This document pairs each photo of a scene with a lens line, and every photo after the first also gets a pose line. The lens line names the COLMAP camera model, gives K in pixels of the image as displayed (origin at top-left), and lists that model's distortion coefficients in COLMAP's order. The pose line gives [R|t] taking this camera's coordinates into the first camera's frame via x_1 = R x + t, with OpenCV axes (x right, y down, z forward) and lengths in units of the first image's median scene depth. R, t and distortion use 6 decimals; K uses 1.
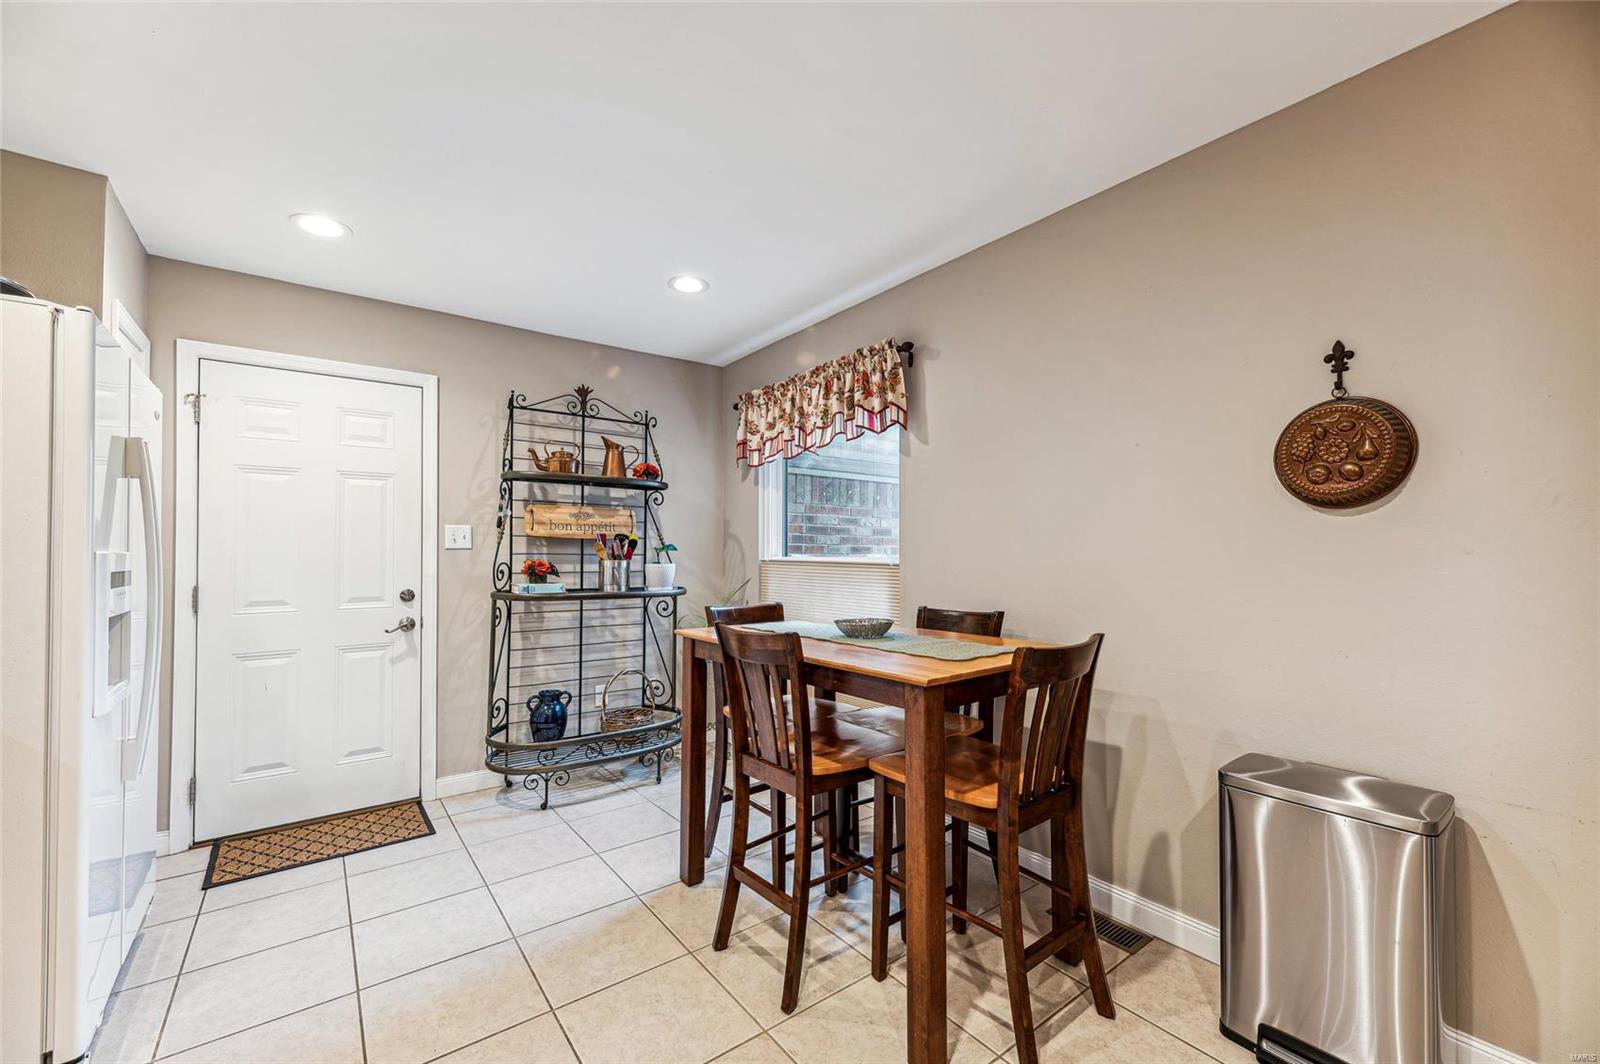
lens RADIAL K [[646.6, 0, 788.4], [0, 646.6, 541.4], [0, 0, 1]] dist [0.006327, -0.000520]
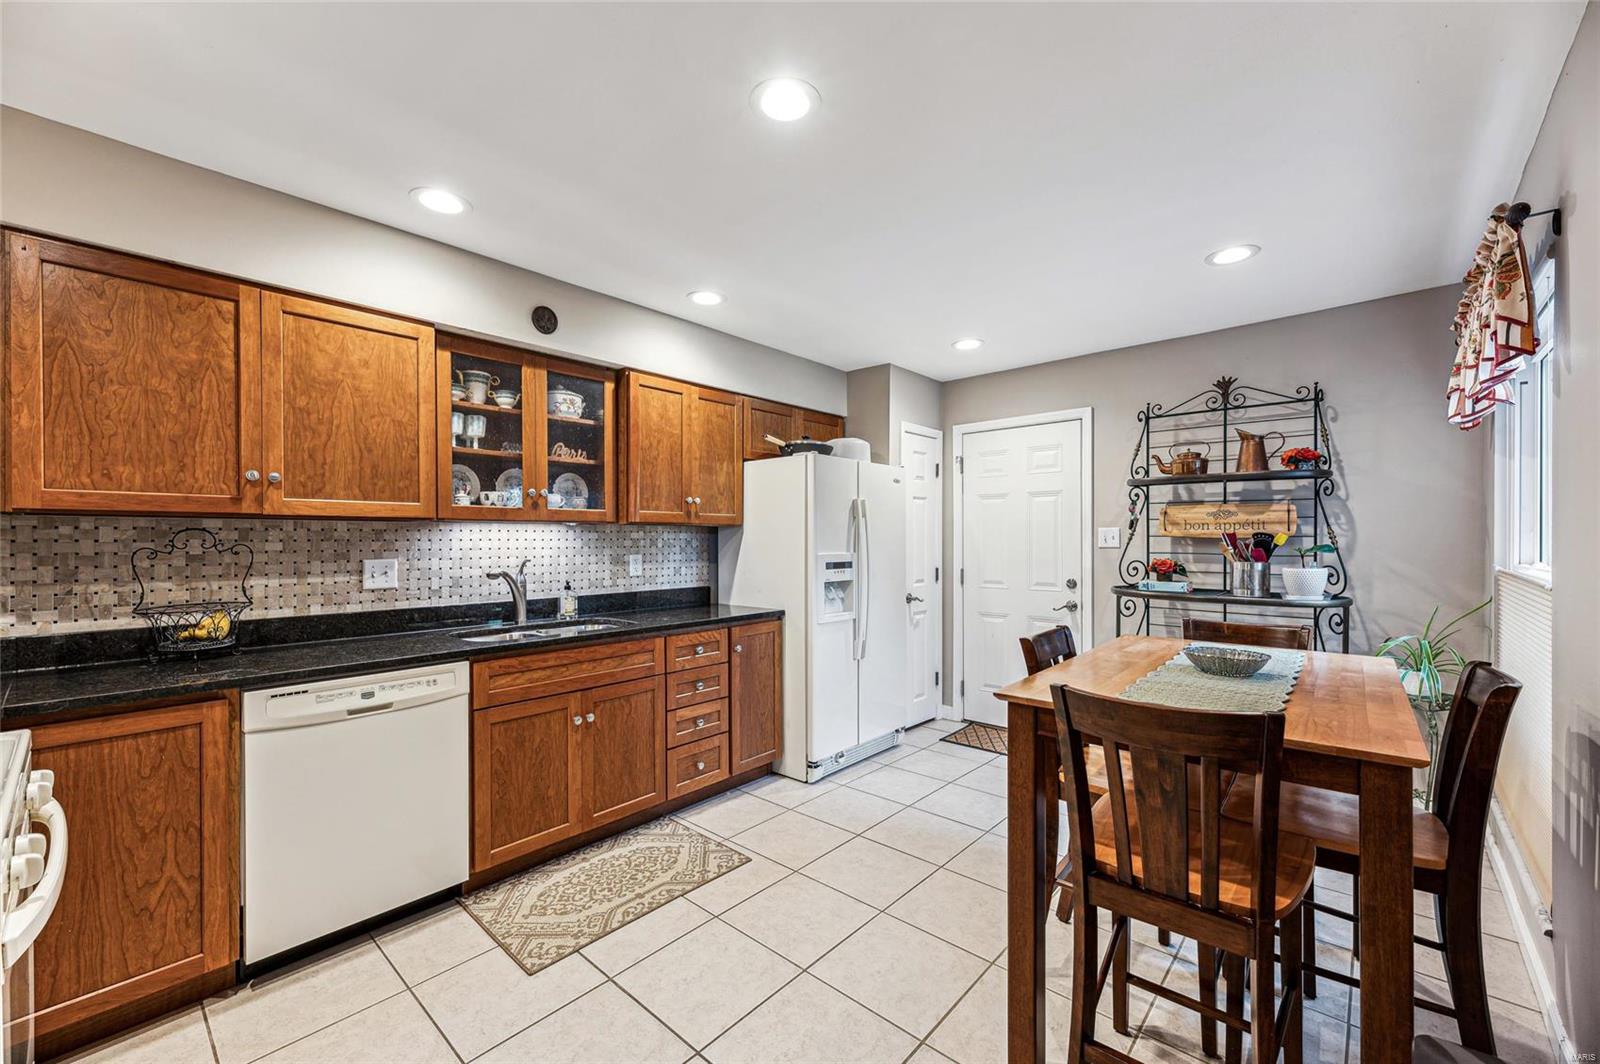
lens RADIAL K [[646.6, 0, 798.9], [0, 646.6, 536.1], [0, 0, 1]] dist [0.006327, -0.000520]
pose [[0.183641, -0.003590, -0.982987, 0.520795], [0.019372, 0.999812, -0.000032, -0.019796], [0.982803, -0.019036, 0.183676, 0.209738]]
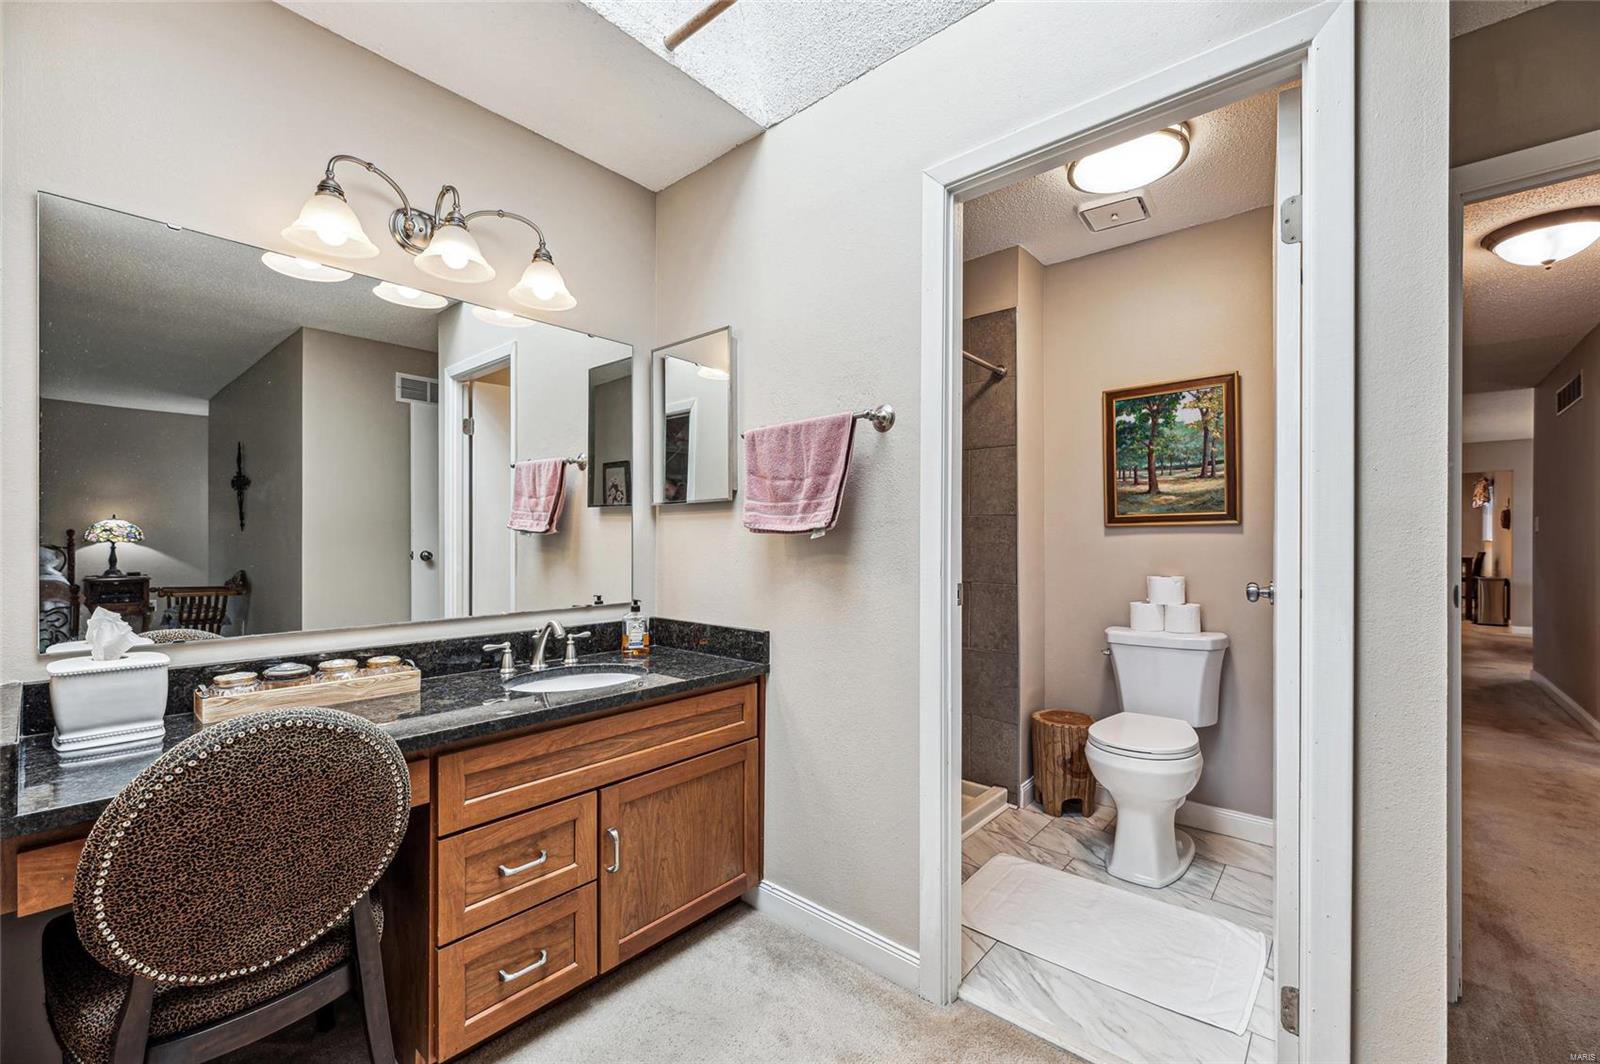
lens RADIAL K [[646.6, 0, 798.5], [0, 646.6, 535.2], [0, 0, 1]] dist [0.006327, -0.000520]
pose [[0.183849, -0.006036, -0.982936, 2.515946], [0.018119, 0.999832, -0.002751, -0.047004], [0.982787, -0.017304, 0.183928, -2.856594]]
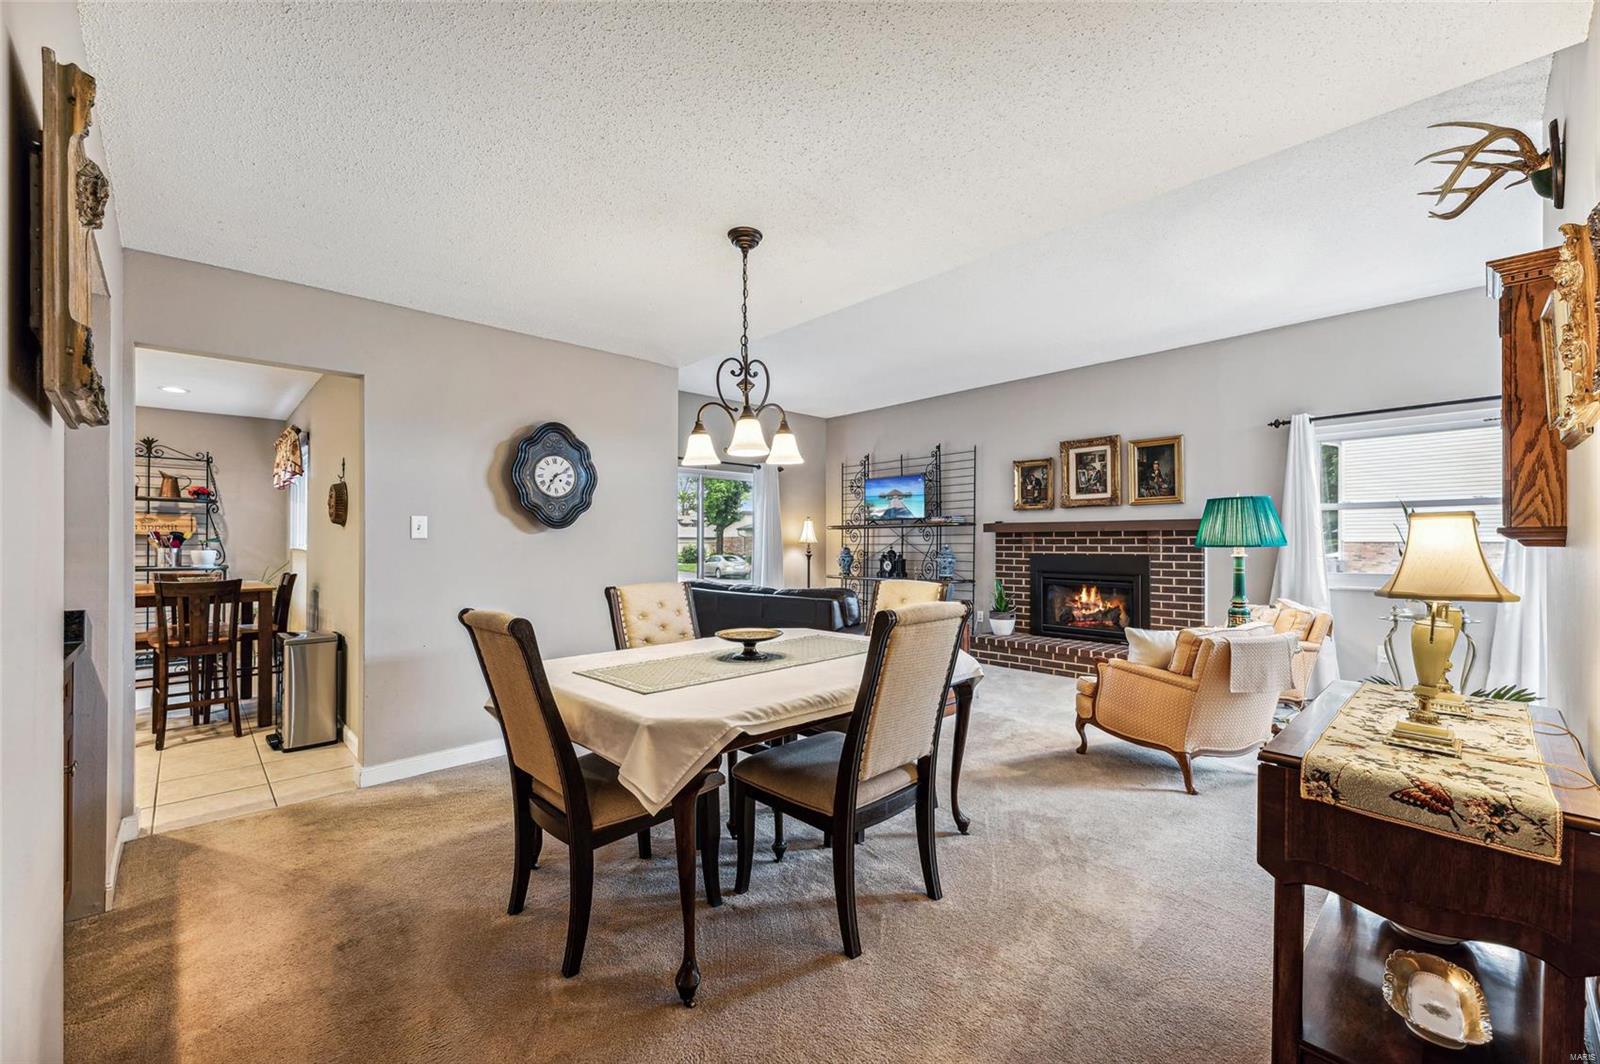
lens RADIAL K [[646.6, 0, 803.0], [0, 646.6, 541.5], [0, 0, 1]] dist [0.006327, -0.000520]
pose [[0.994503, 0.000384, 0.104705, 1.136628], [-0.002180, 0.999852, 0.017042, -0.018567], [-0.104683, -0.017176, 0.994357, -0.770534]]
